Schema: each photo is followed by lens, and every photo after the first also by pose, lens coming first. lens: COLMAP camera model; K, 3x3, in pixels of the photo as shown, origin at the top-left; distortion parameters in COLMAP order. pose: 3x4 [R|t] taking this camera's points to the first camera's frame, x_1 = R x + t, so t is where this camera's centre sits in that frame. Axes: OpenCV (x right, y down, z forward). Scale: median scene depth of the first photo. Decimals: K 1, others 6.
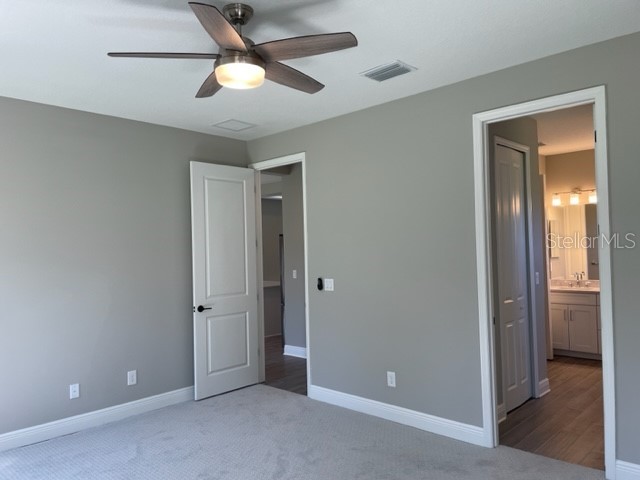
lens RADIAL K [[485.9, 0, 320.0], [0, 485.9, 240.0], [0, 0, 1]] dist [0.096403, -0.127379]
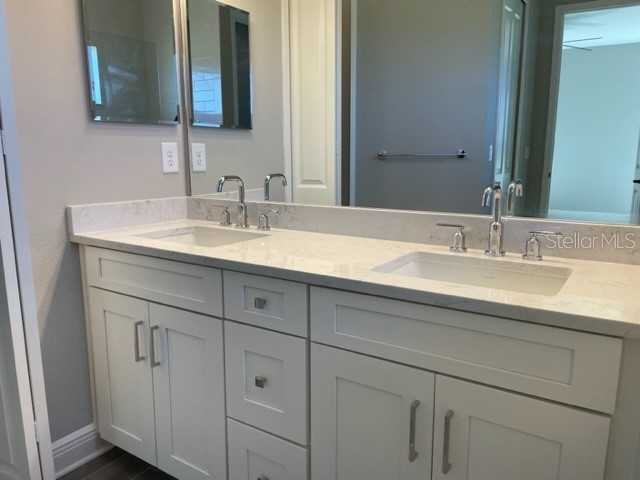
lens RADIAL K [[485.9, 0, 320.0], [0, 485.9, 240.0], [0, 0, 1]] dist [0.096403, -0.127379]
pose [[0.982484, -0.005577, 0.186262, 0.525632], [-0.031317, 0.980394, 0.194544, 0.047416], [-0.183696, -0.196969, 0.963047, 0.731475]]
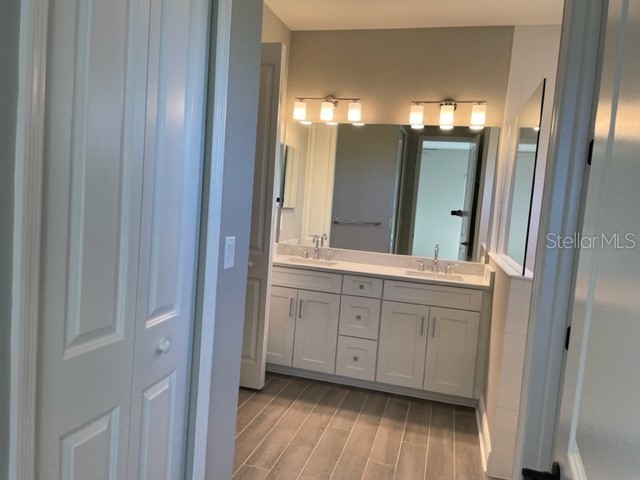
lens RADIAL K [[485.9, 0, 320.0], [0, 485.9, 240.0], [0, 0, 1]] dist [0.096403, -0.127379]
pose [[0.874859, 0.059201, 0.480746, 0.242960], [-0.111620, 0.990431, 0.081160, 0.023735], [-0.471341, -0.124664, 0.873096, 0.488533]]
